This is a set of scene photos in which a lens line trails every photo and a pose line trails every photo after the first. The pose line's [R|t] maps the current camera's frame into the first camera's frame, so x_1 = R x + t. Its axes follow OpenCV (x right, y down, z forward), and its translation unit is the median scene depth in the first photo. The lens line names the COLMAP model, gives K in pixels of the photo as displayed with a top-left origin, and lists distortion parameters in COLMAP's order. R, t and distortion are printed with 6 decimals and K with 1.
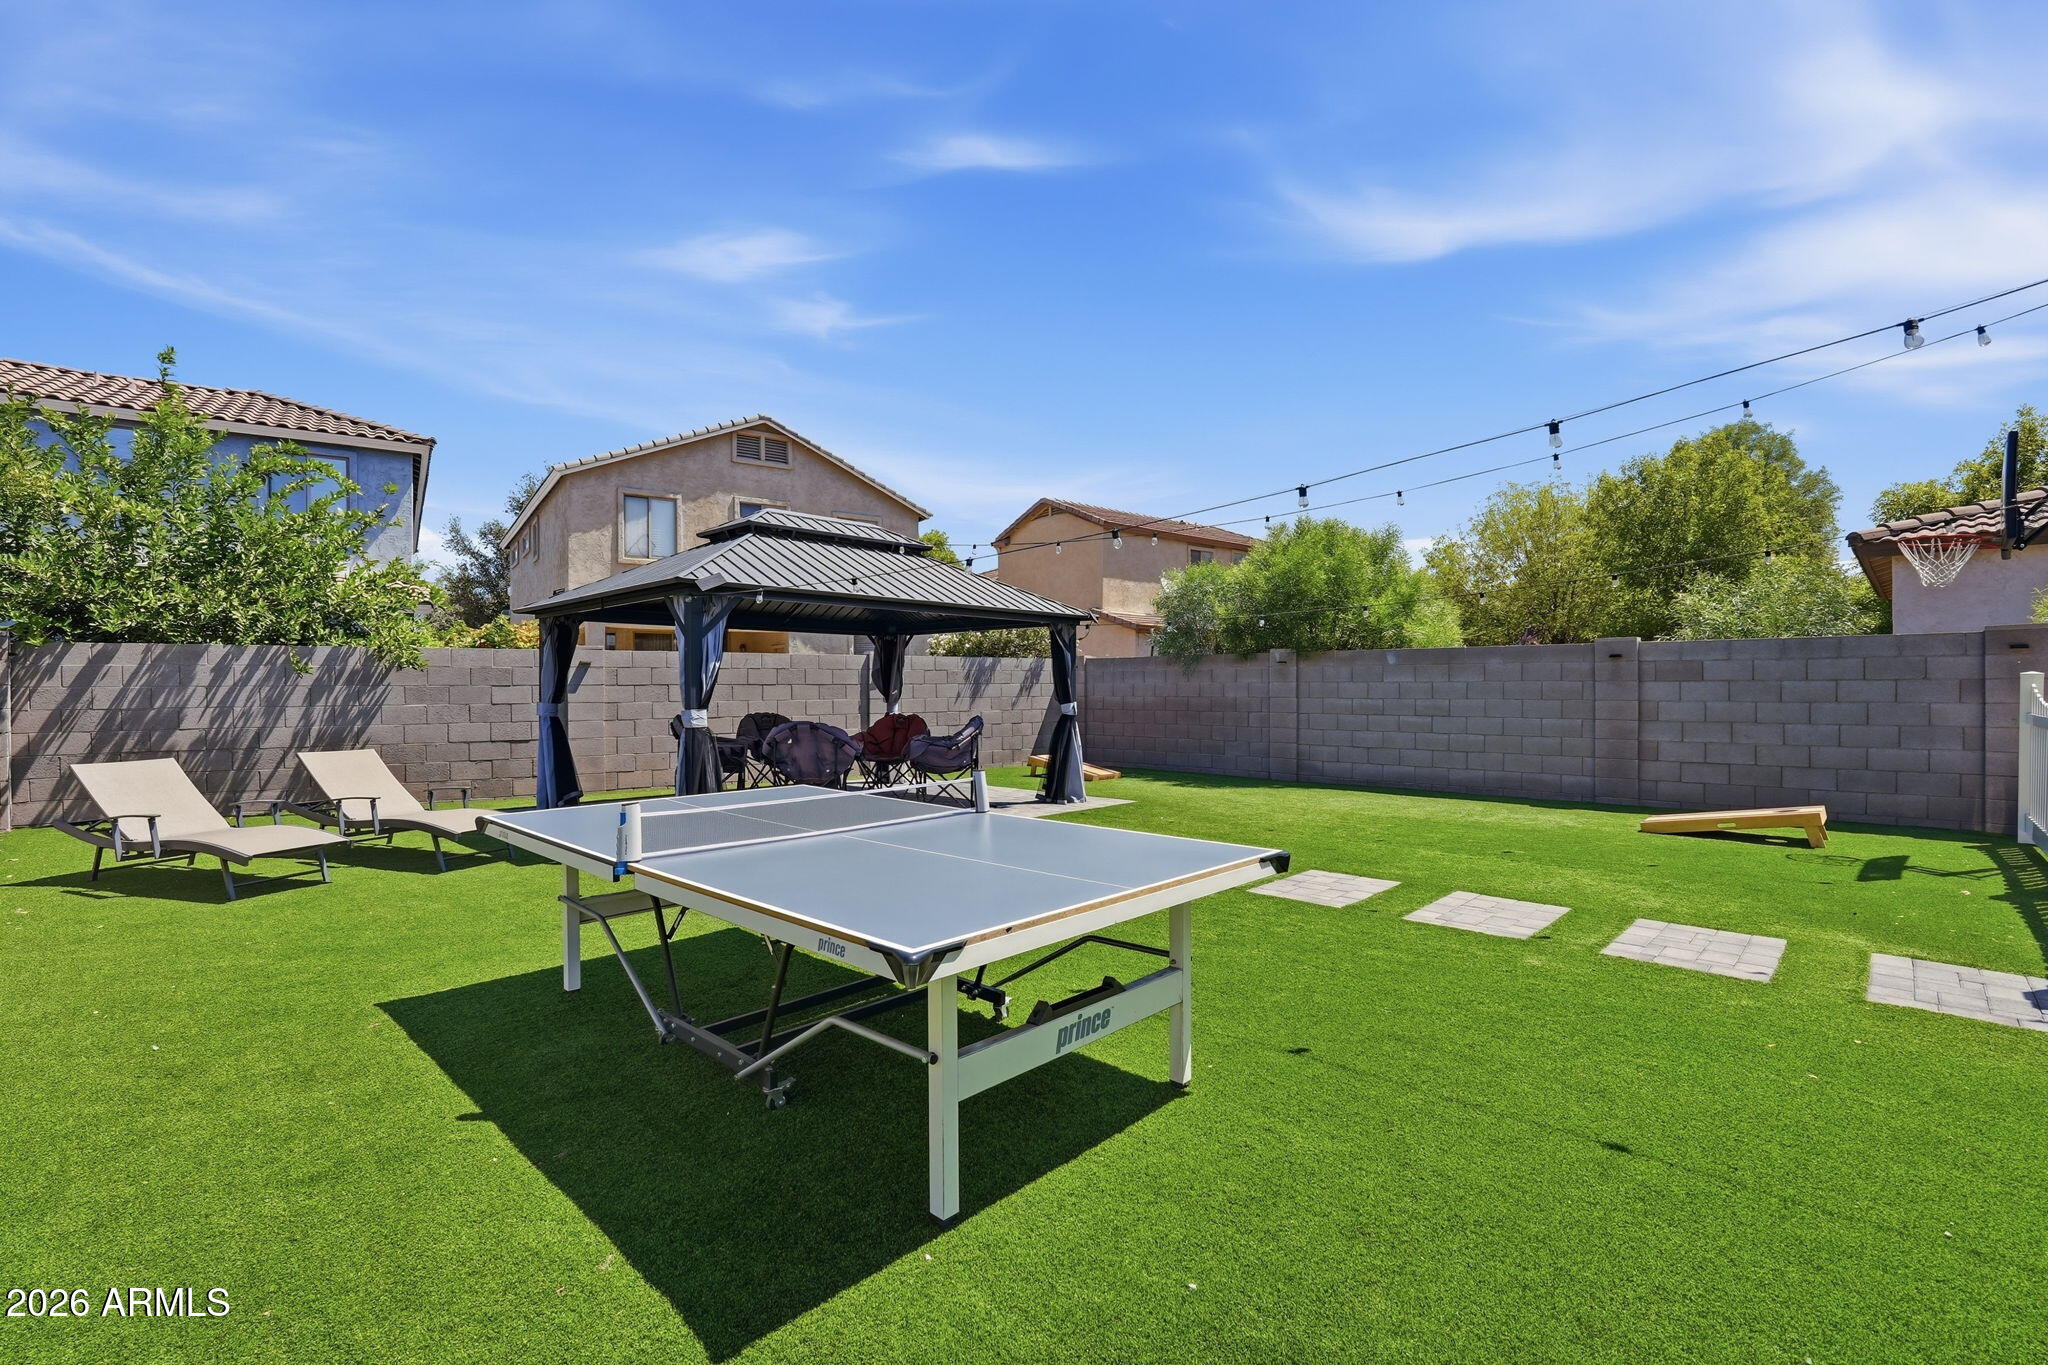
lens RADIAL K [[915.9, 0, 1026.8], [0, 915.9, 687.4], [0, 0, 1]] dist [-0.008521, 0.003428]
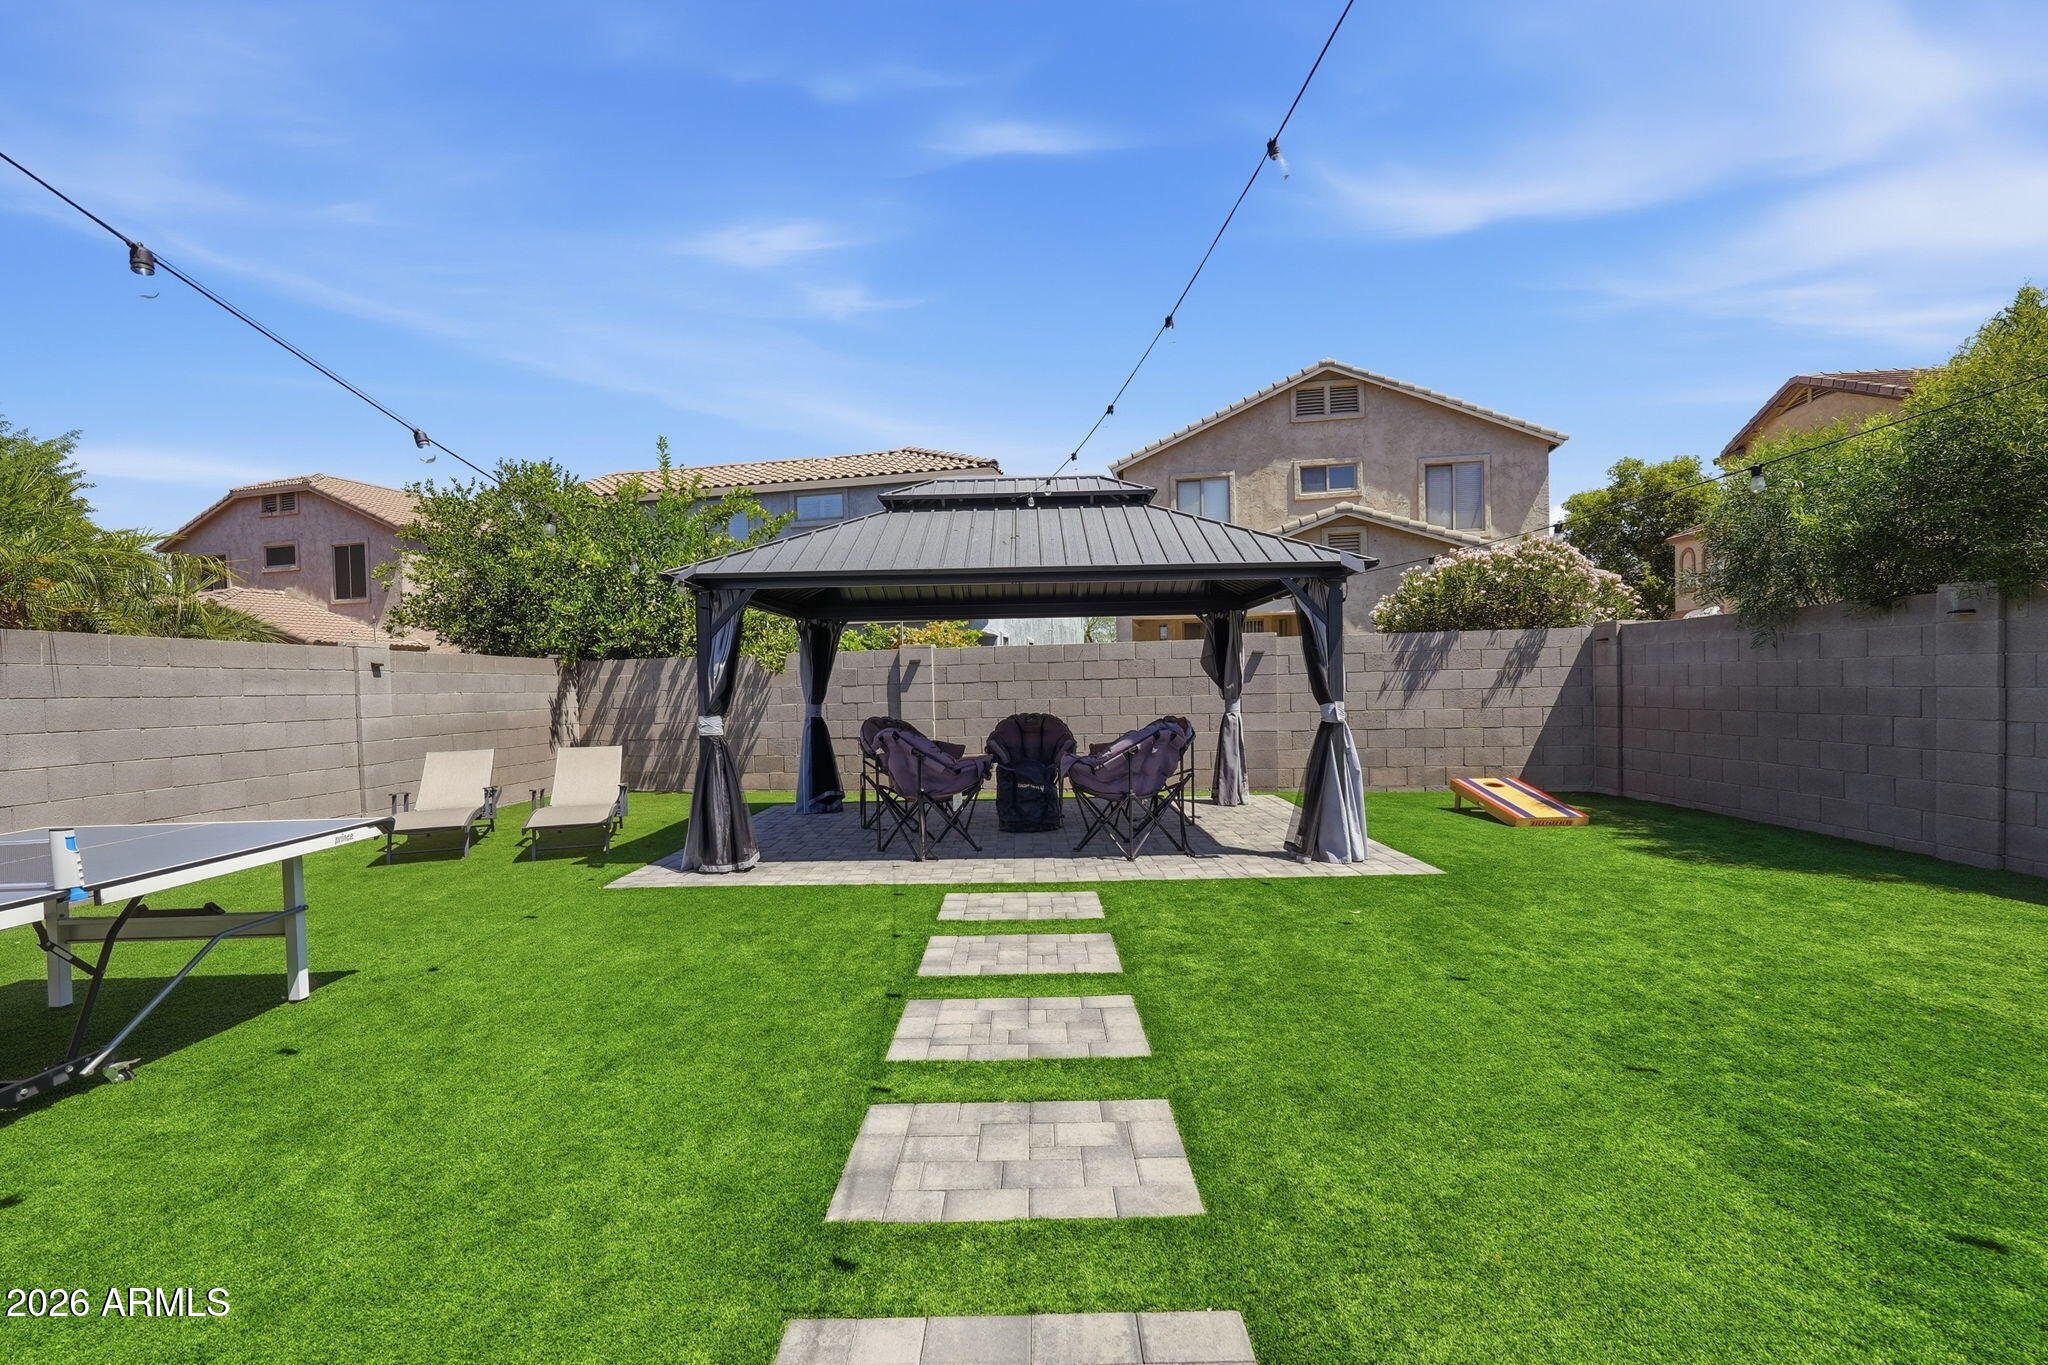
lens RADIAL K [[957.3, 0, 1028.5], [0, 957.3, 681.4], [0, 0, 1]] dist [-0.002060, 0.002069]
pose [[0.692331, -0.015423, -0.721416, 0.278521], [0.020486, 0.999789, -0.001714, -0.000574], [0.721290, -0.013593, 0.692500, 0.288871]]
